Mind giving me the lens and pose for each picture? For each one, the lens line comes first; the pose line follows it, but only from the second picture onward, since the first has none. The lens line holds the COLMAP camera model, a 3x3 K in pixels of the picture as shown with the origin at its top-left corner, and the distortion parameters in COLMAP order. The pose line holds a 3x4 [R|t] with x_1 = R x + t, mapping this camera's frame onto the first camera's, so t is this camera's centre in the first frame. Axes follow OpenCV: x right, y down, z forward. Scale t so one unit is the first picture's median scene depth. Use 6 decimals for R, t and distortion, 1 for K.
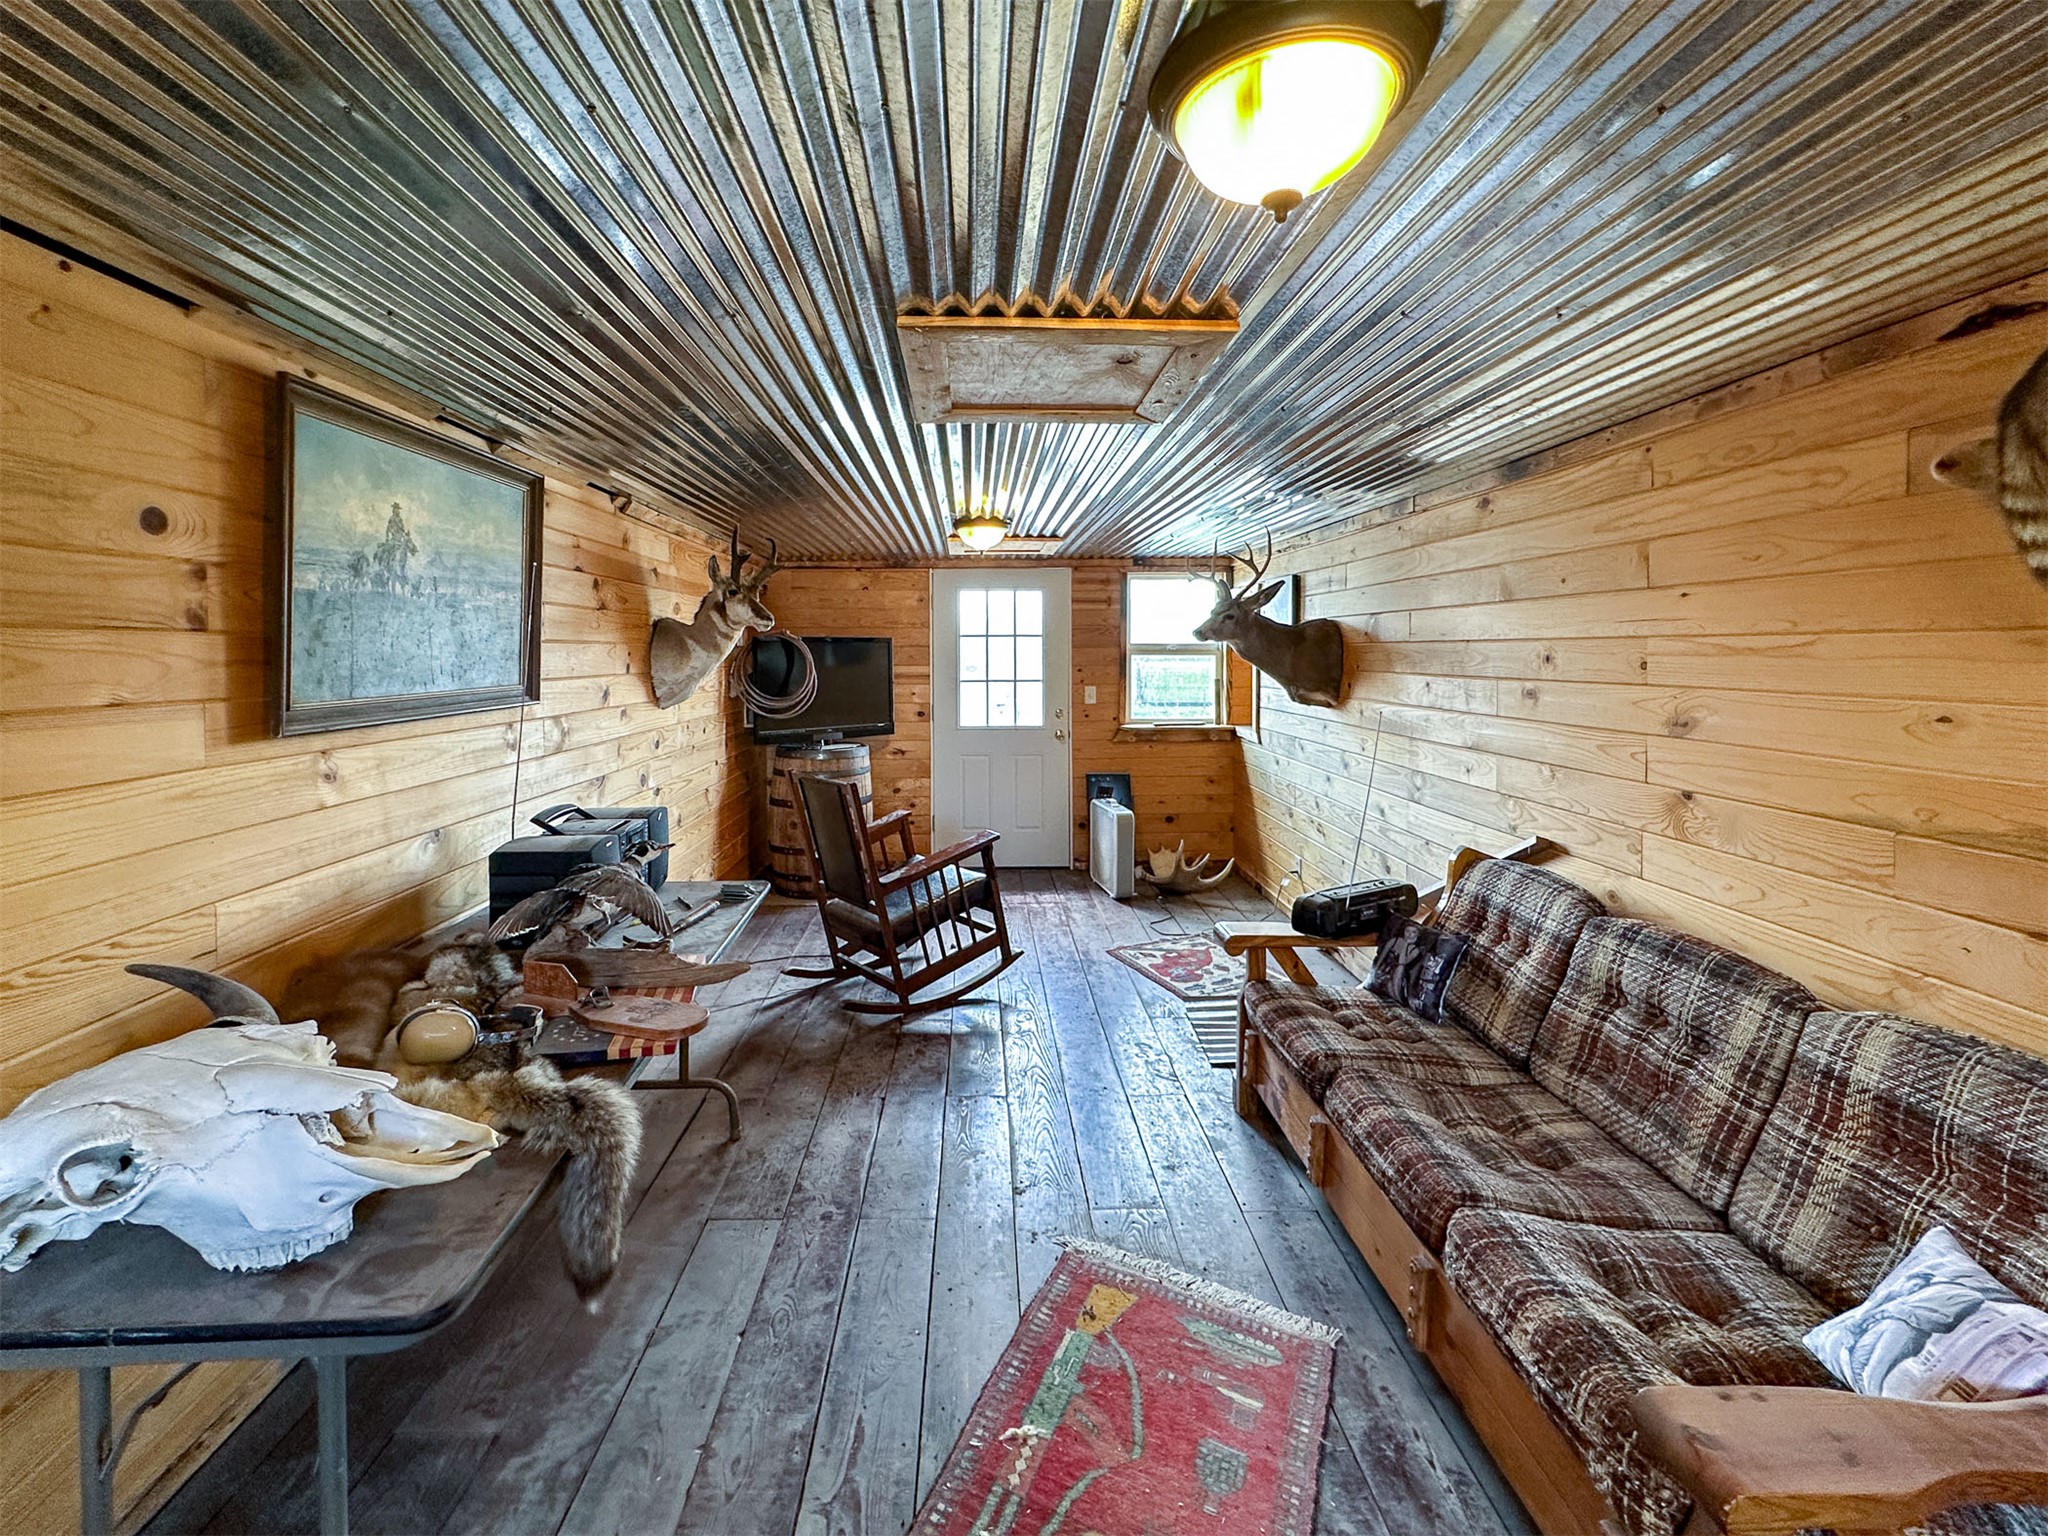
lens RADIAL K [[804.4, 0, 1013.2], [0, 804.4, 664.6], [0, 0, 1]] dist [0.000114, 0.000082]
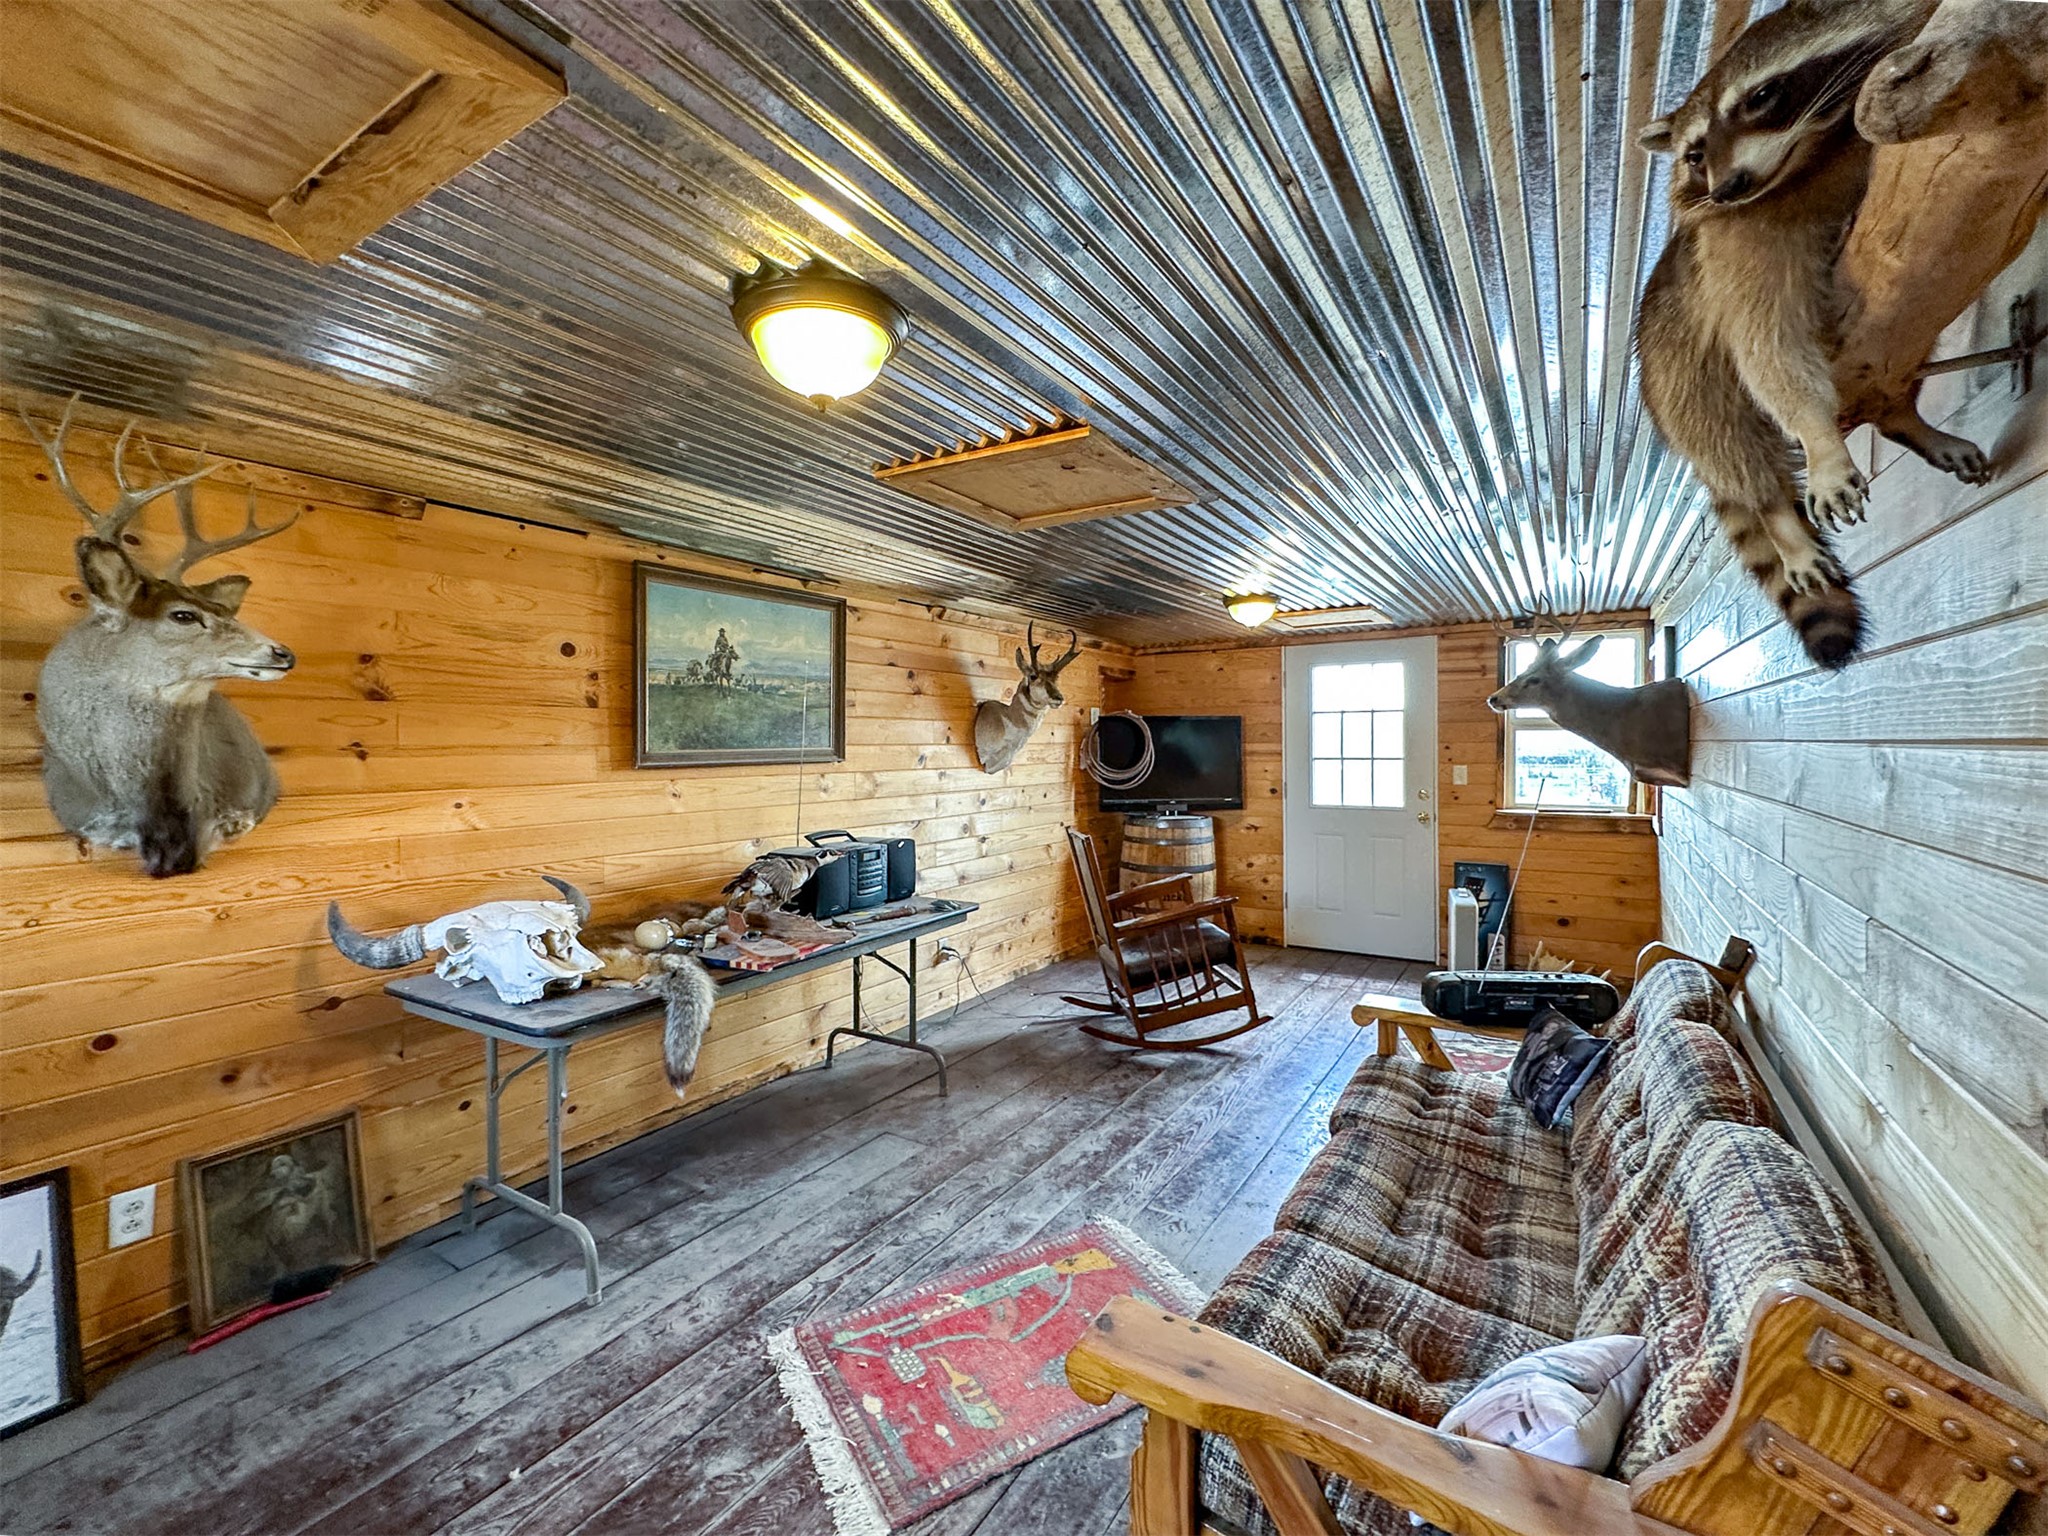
lens RADIAL K [[854.7, 0, 1131.5], [0, 854.7, 760.5], [0, 0, 1]] dist [0.000085, -0.000430]
pose [[0.861231, 0.005135, -0.508188, 0.479878], [-0.002452, 0.999979, 0.005950, 0.029788], [0.508208, -0.003879, 0.861226, -0.030106]]
